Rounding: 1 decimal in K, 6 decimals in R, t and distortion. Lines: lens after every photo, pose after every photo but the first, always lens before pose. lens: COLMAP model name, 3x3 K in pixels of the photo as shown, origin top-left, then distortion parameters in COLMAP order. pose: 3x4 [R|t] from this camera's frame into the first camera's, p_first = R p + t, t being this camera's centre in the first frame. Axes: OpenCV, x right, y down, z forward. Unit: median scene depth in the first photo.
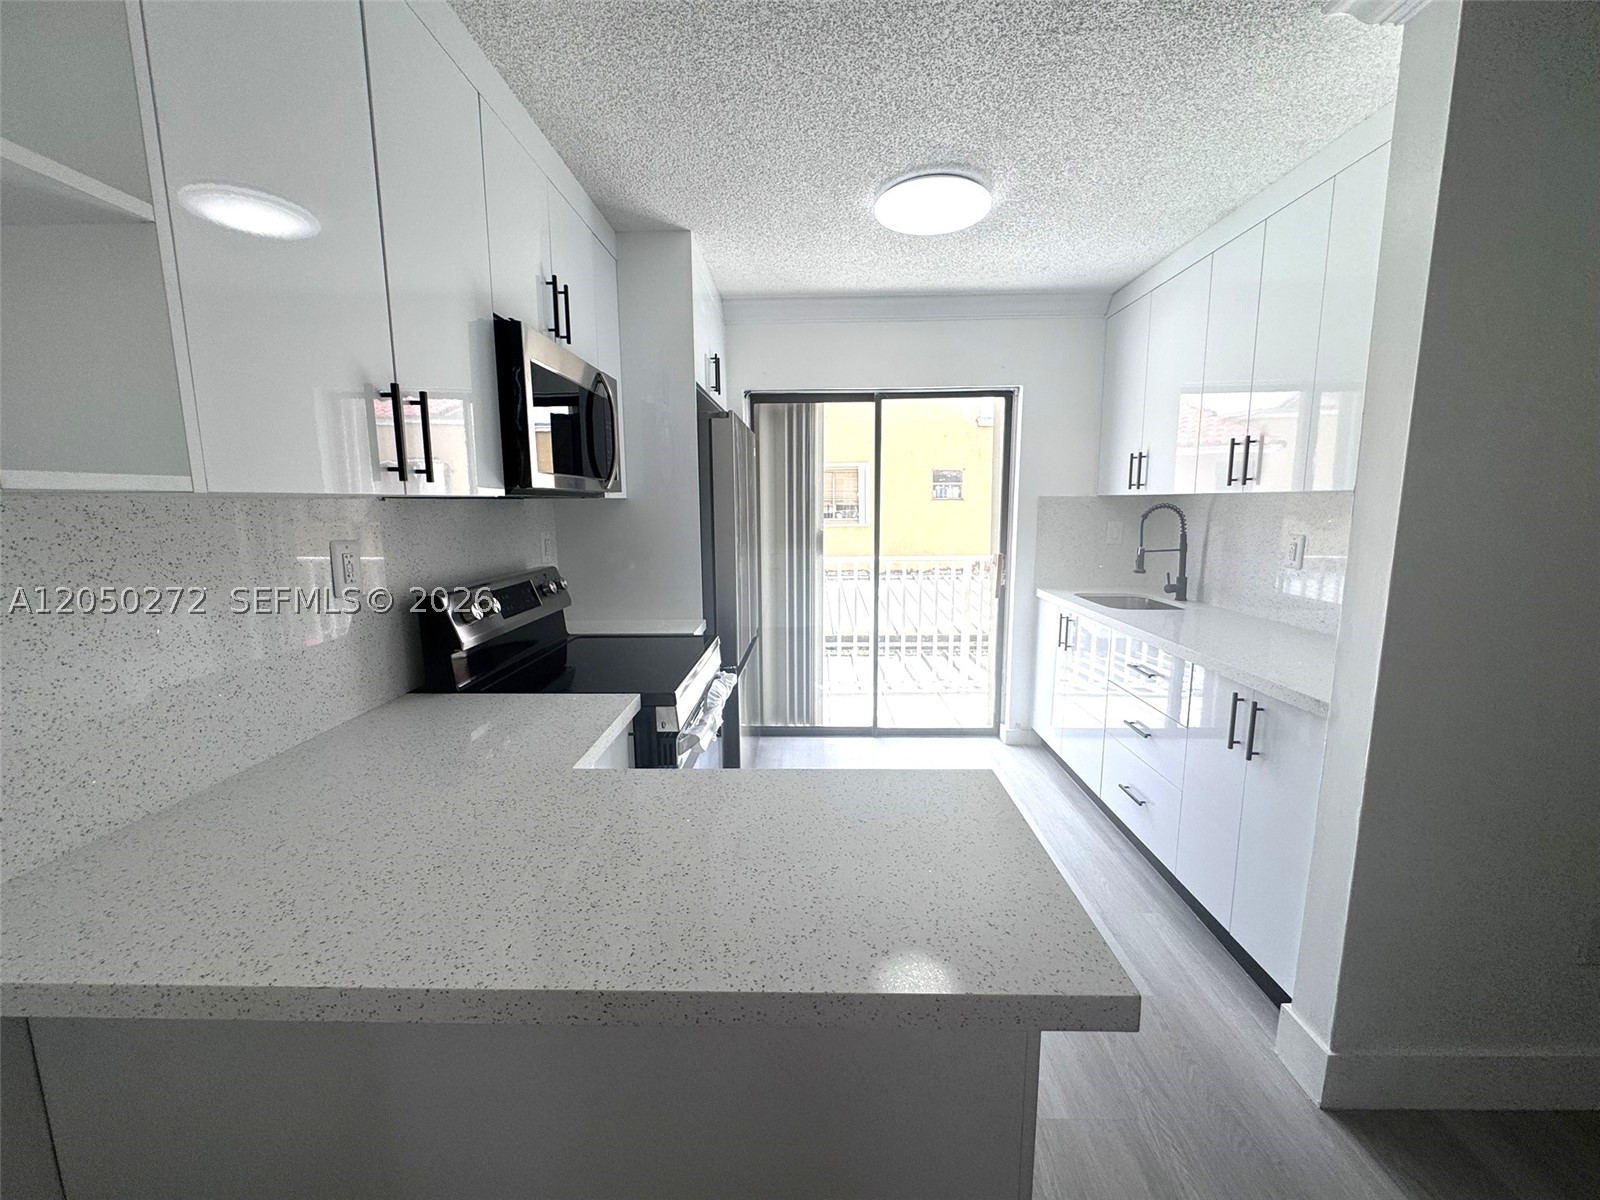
lens RADIAL K [[646.3, 0, 794.8], [0, 646.3, 599.6], [0, 0, 1]] dist [-0.003693, -0.000054]
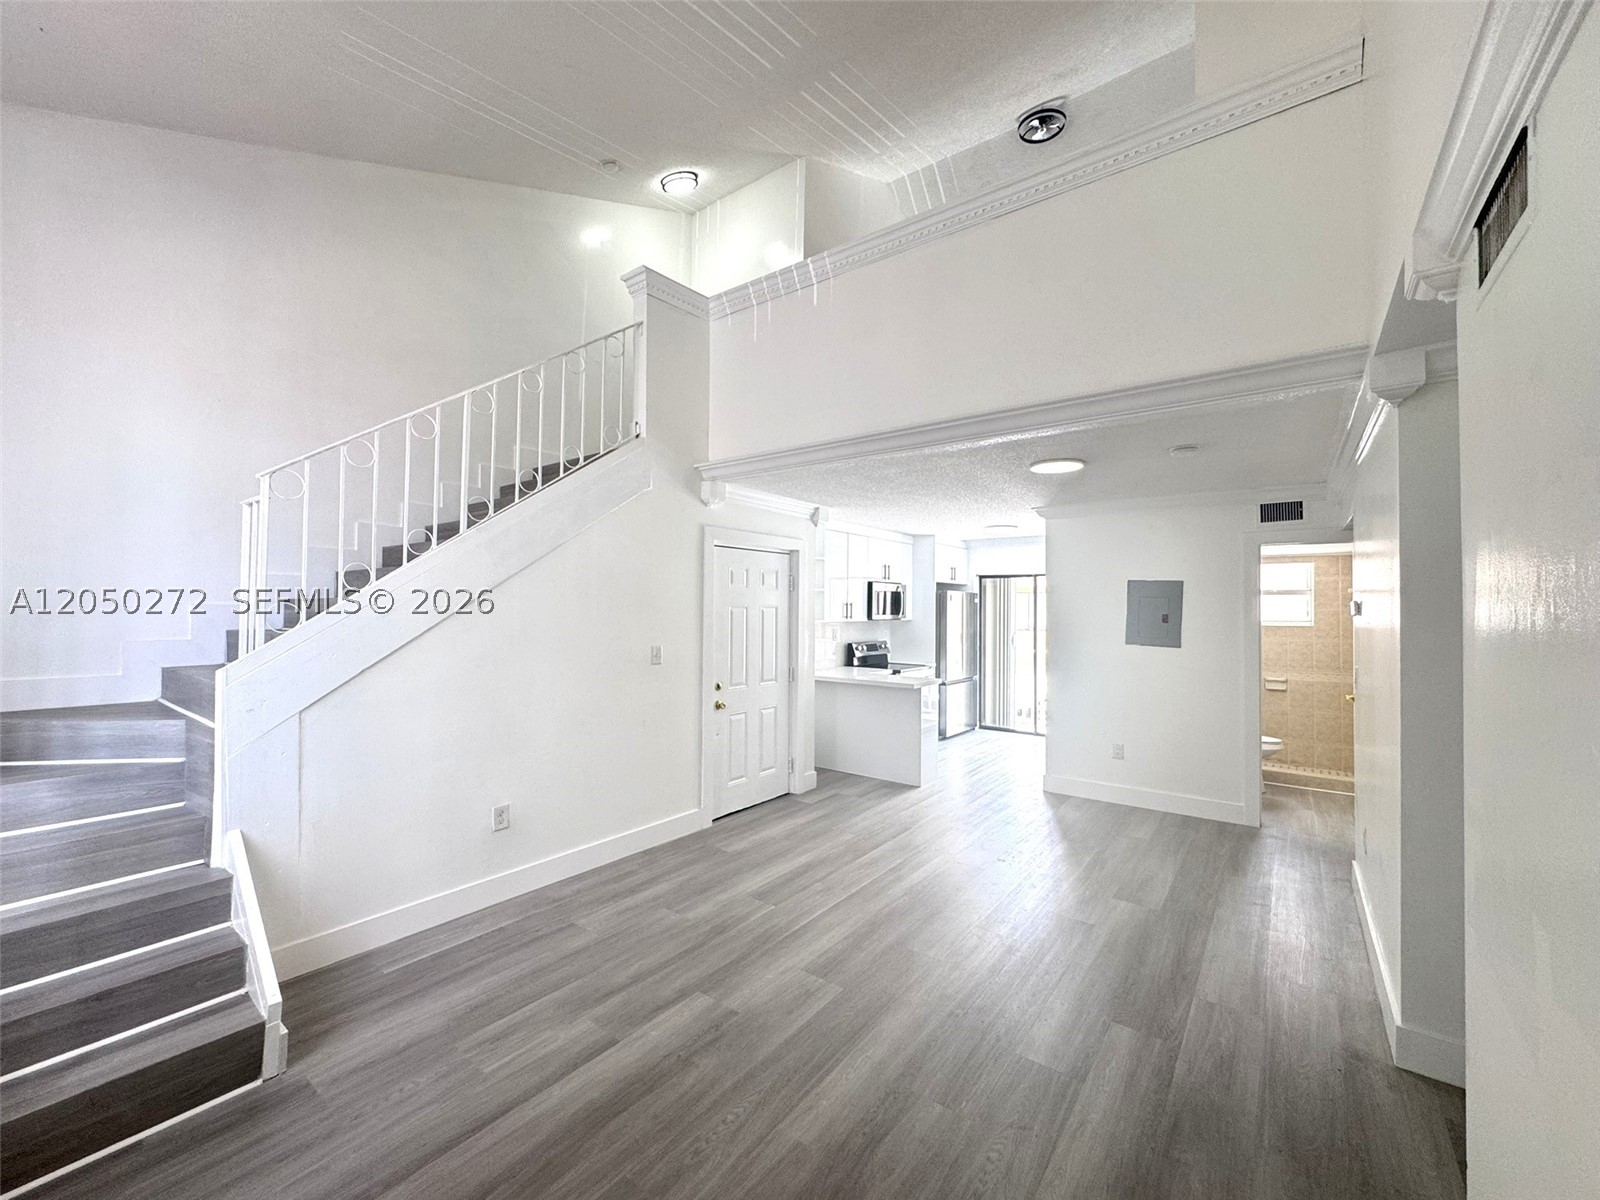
lens RADIAL K [[643.7, 0, 800.0], [0, 643.7, 600.0], [0, 0, 1]] dist [0.000039, 0.000057]
pose [[0.811382, 0.004852, -0.584496, 1.580424], [-0.100161, 0.986329, -0.130853, 0.289250], [0.575871, 0.164716, 0.800776, -2.539142]]
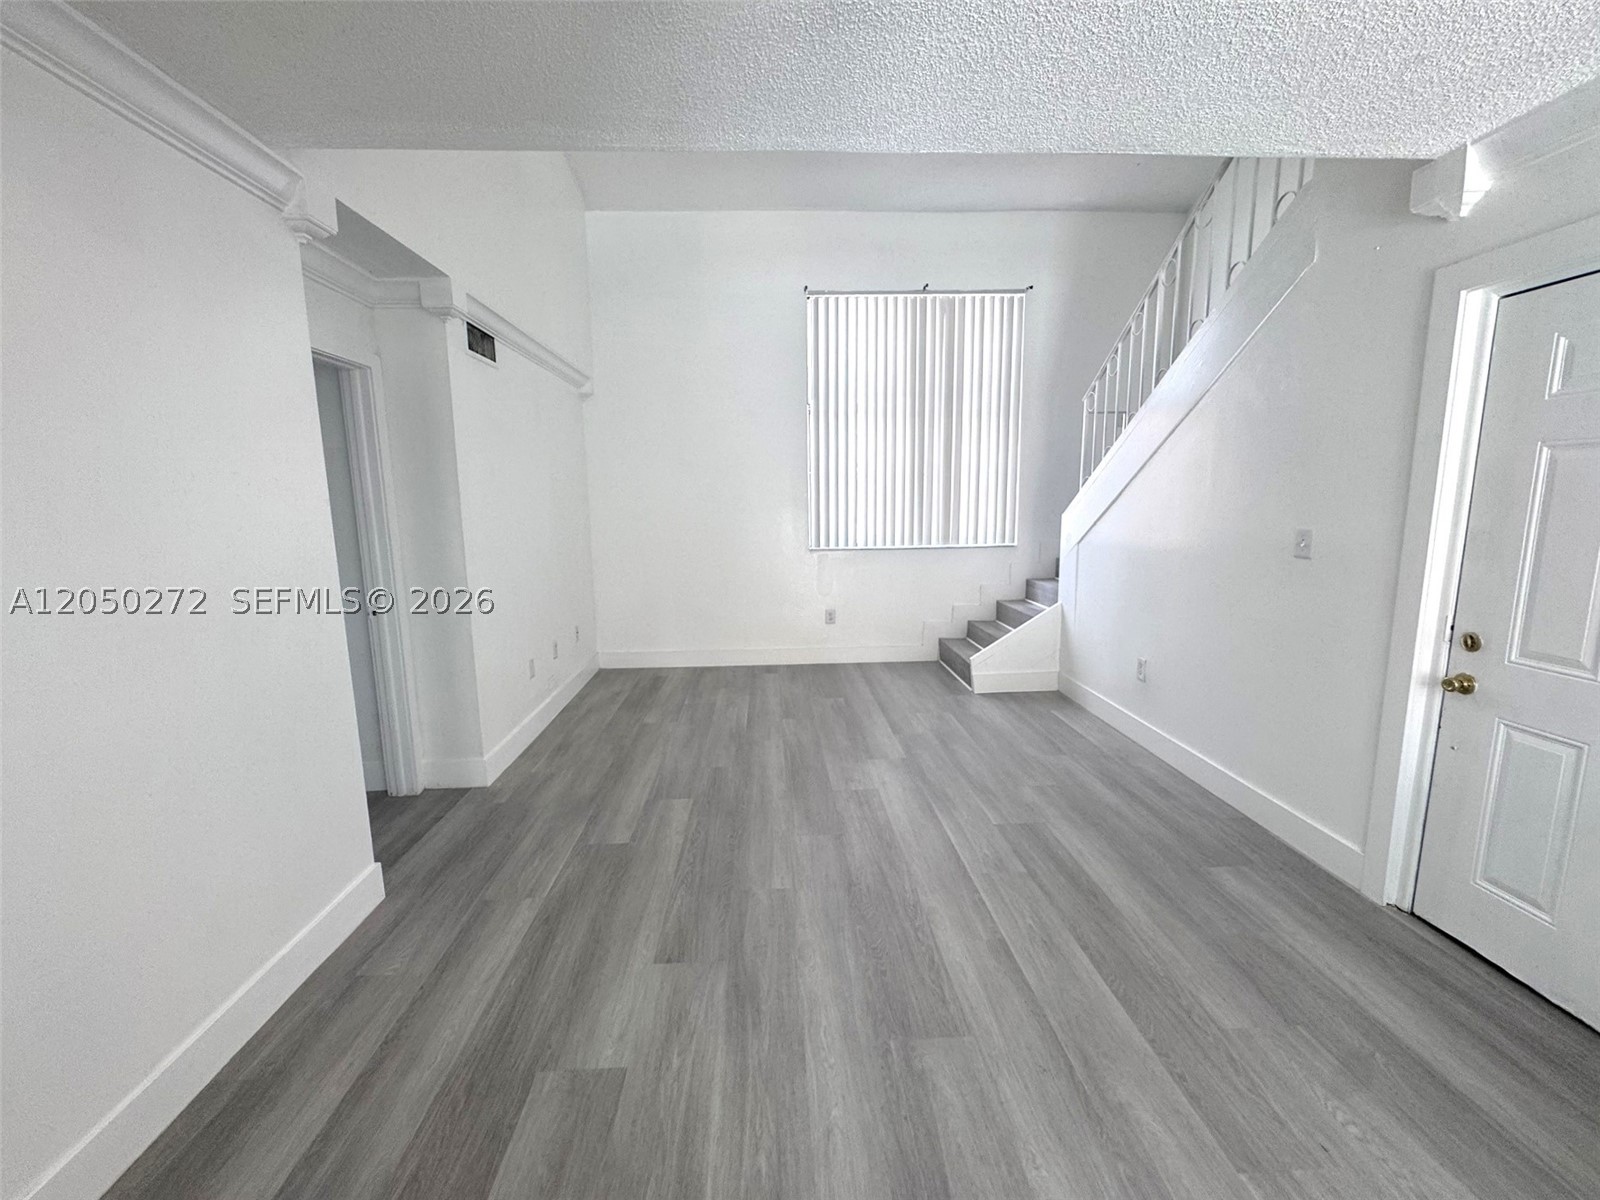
lens RADIAL K [[655.8, 0, 794.0], [0, 655.8, 595.9], [0, 0, 1]] dist [0.000760, 0.000109]
pose [[-0.997425, 0.029313, -0.065447, 0.998420], [0.008745, 0.955552, 0.294694, -0.108837], [0.071176, 0.293363, -0.953348, 0.524419]]
